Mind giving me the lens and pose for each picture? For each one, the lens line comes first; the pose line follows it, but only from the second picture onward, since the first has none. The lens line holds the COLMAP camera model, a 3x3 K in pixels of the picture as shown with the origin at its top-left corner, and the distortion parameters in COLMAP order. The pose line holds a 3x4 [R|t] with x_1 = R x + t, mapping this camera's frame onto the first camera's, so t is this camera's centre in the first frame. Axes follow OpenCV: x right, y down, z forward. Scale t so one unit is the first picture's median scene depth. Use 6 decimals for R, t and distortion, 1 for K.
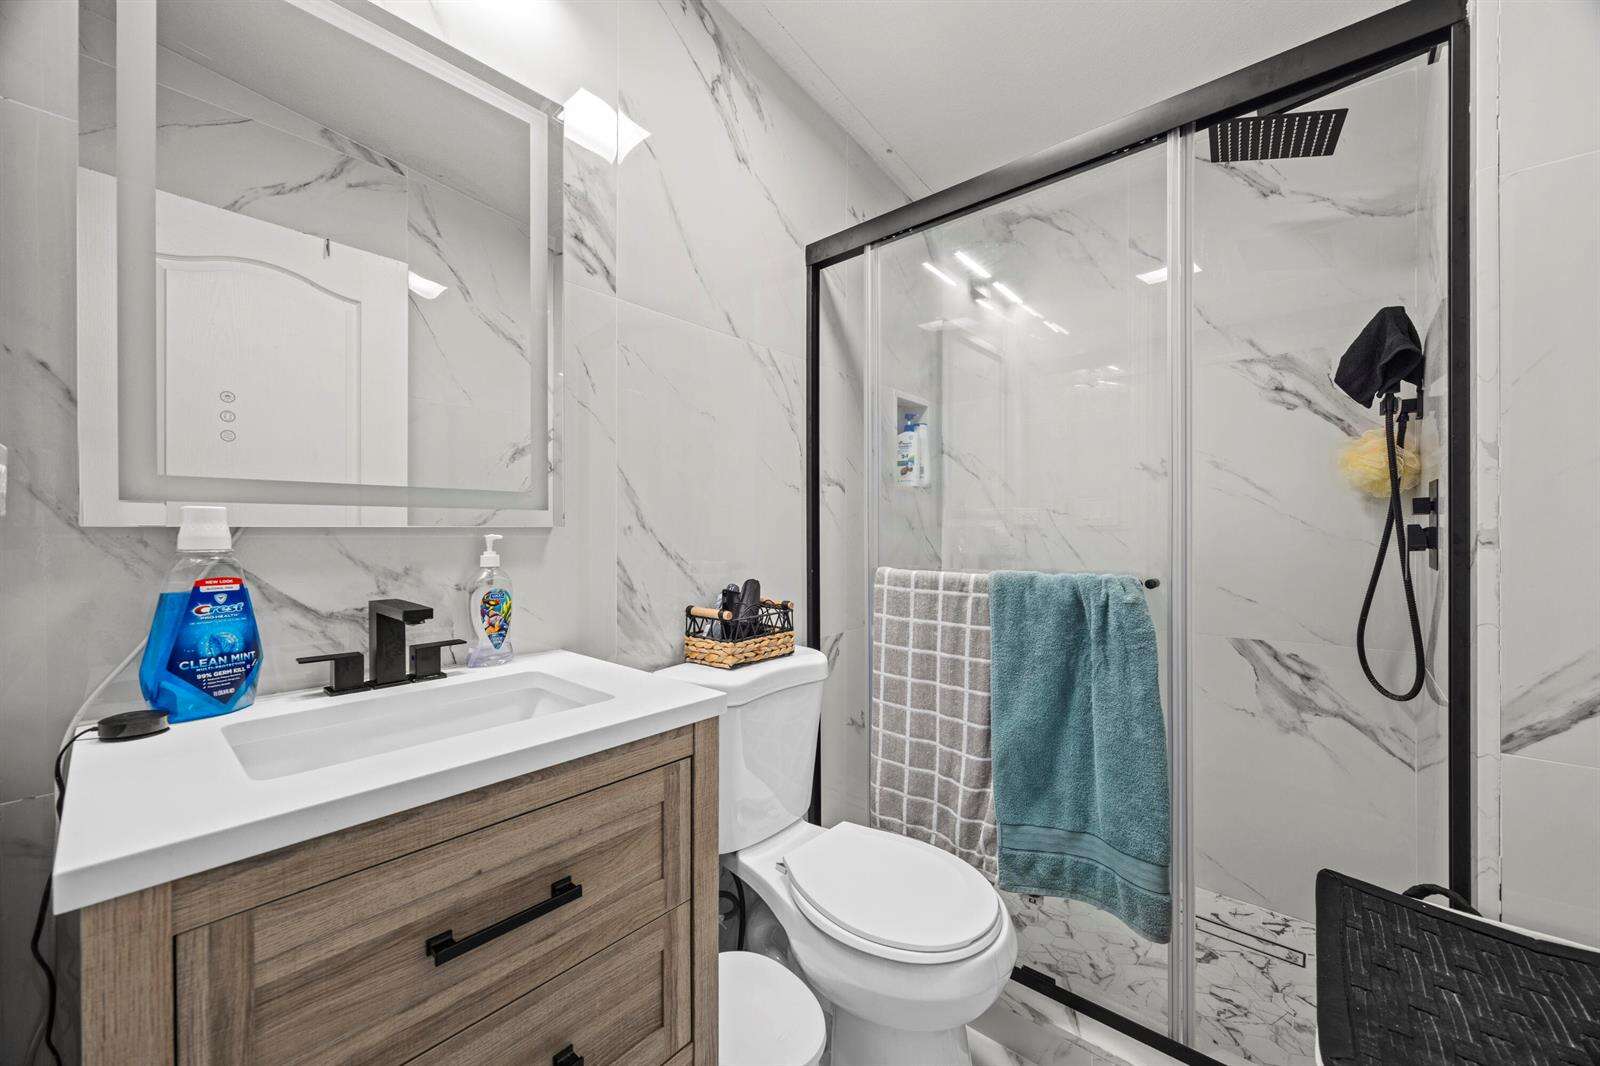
lens RADIAL K [[607.8, 0, 784.8], [0, 607.8, 538.7], [0, 0, 1]] dist [-0.005657, 0.000993]
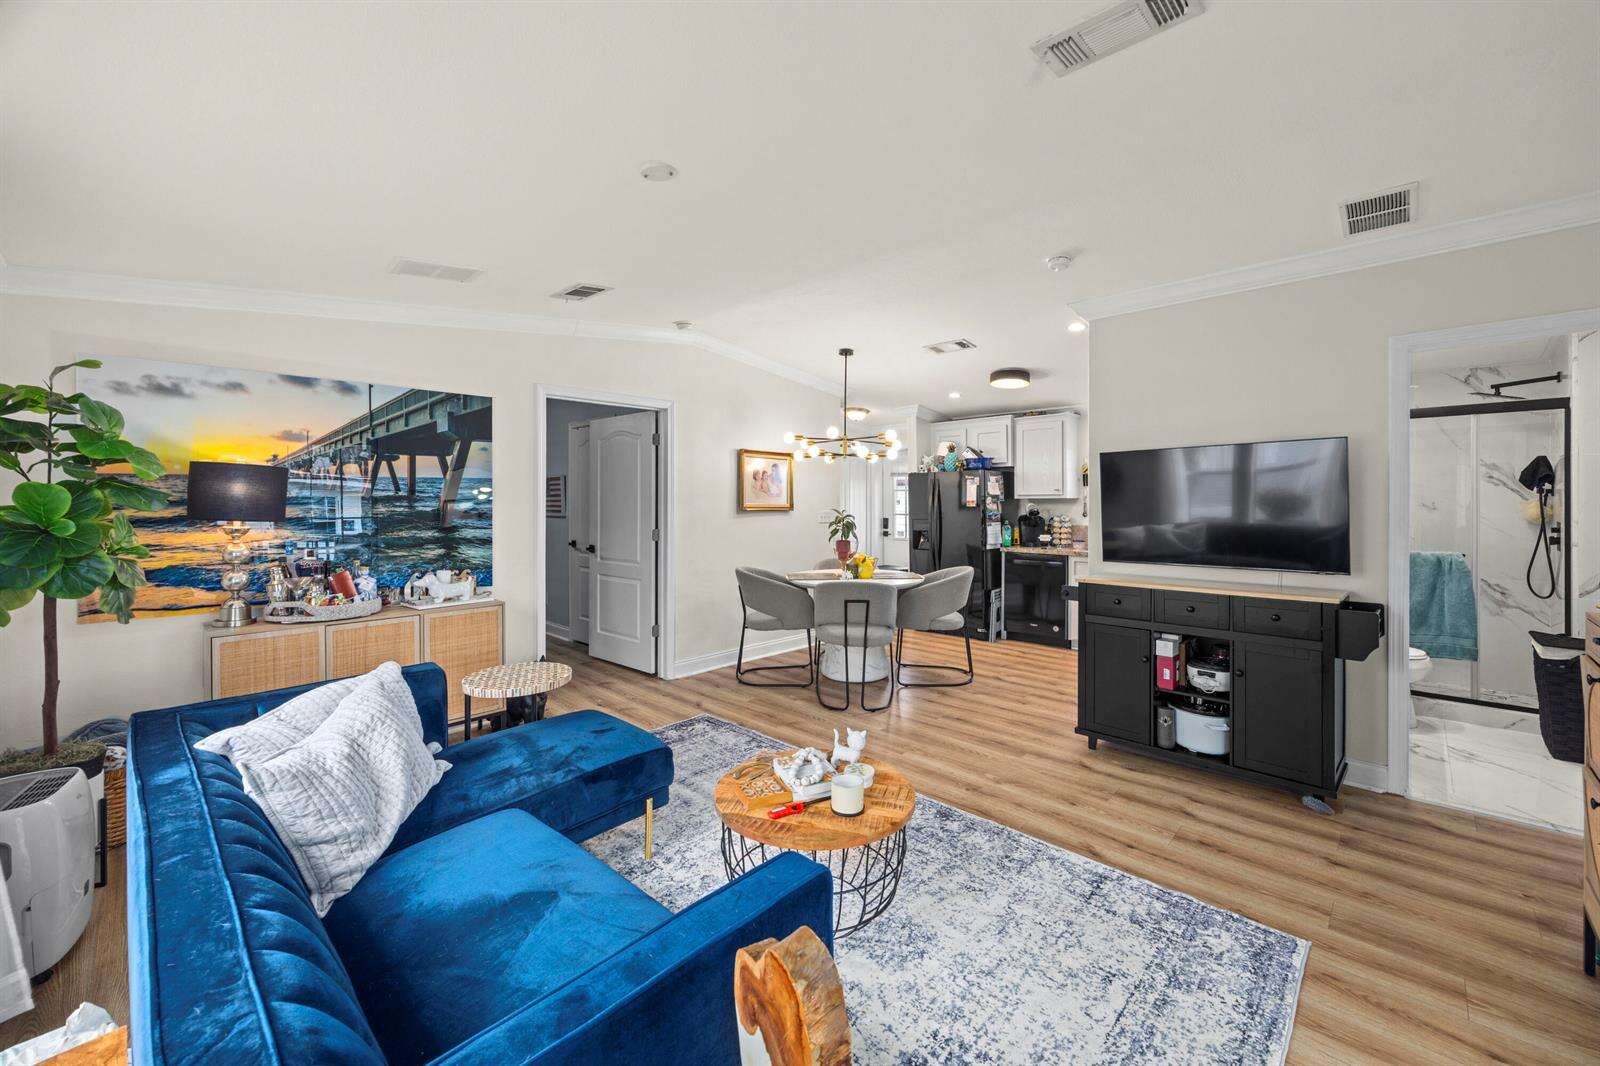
lens RADIAL K [[607.8, 0, 819.9], [0, 607.8, 507.7], [0, 0, 1]] dist [-0.005657, 0.000993]
pose [[0.998576, 0.001911, -0.053318, -2.182183], [-0.001982, 0.999997, -0.001266, -0.139558], [0.053316, 0.001370, 0.998577, -1.966692]]
